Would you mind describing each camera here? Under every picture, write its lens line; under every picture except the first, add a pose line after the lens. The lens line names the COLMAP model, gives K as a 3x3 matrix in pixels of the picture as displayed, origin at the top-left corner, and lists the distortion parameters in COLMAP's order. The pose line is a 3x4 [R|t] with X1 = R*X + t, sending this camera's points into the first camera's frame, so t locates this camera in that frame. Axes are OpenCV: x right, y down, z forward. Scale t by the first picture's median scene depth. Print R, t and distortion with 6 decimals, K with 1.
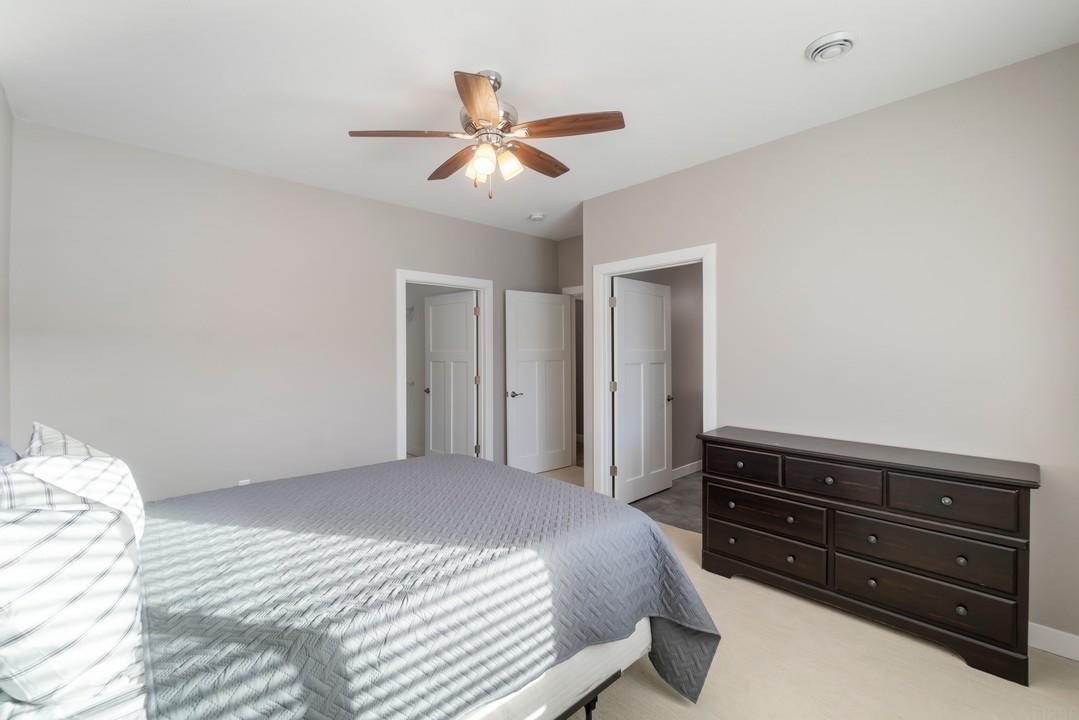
lens RADIAL K [[466.6, 0, 536.6], [0, 466.6, 352.5], [0, 0, 1]] dist [-0.004339, -0.000529]
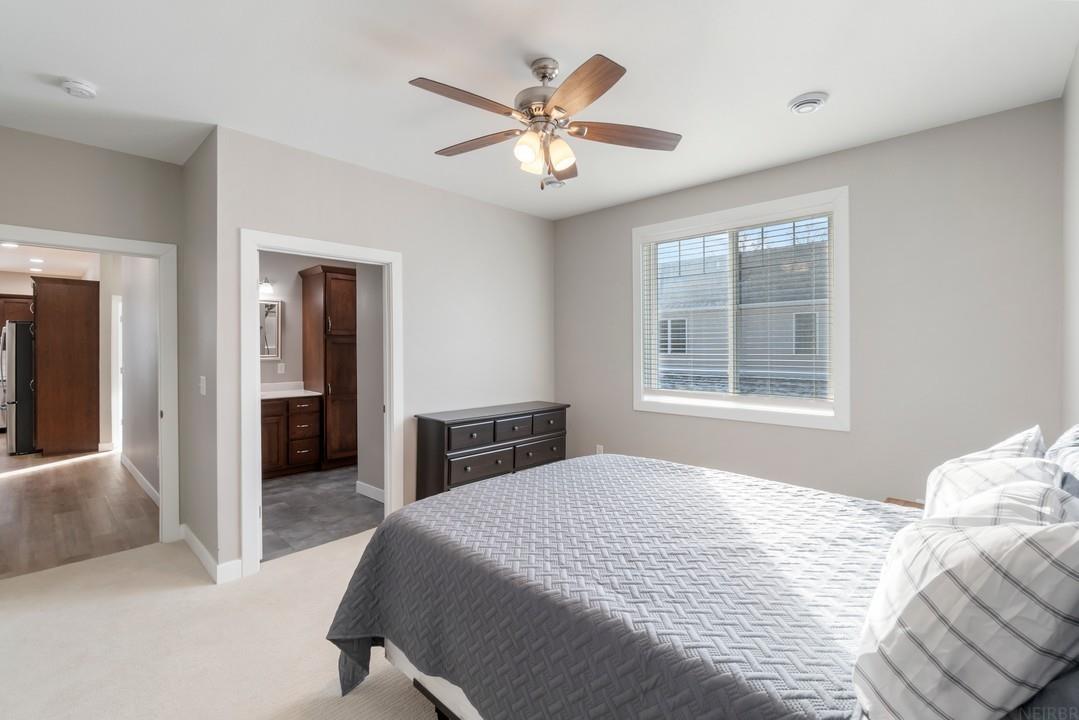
lens RADIAL K [[471.6, 0, 530.1], [0, 471.6, 345.8], [0, 0, 1]] dist [-0.000876, -0.000298]
pose [[-0.051262, 0.003391, 0.998679, -0.757701], [0.006485, 0.999974, -0.003062, -0.008255], [-0.998664, 0.006319, -0.051283, 0.755385]]
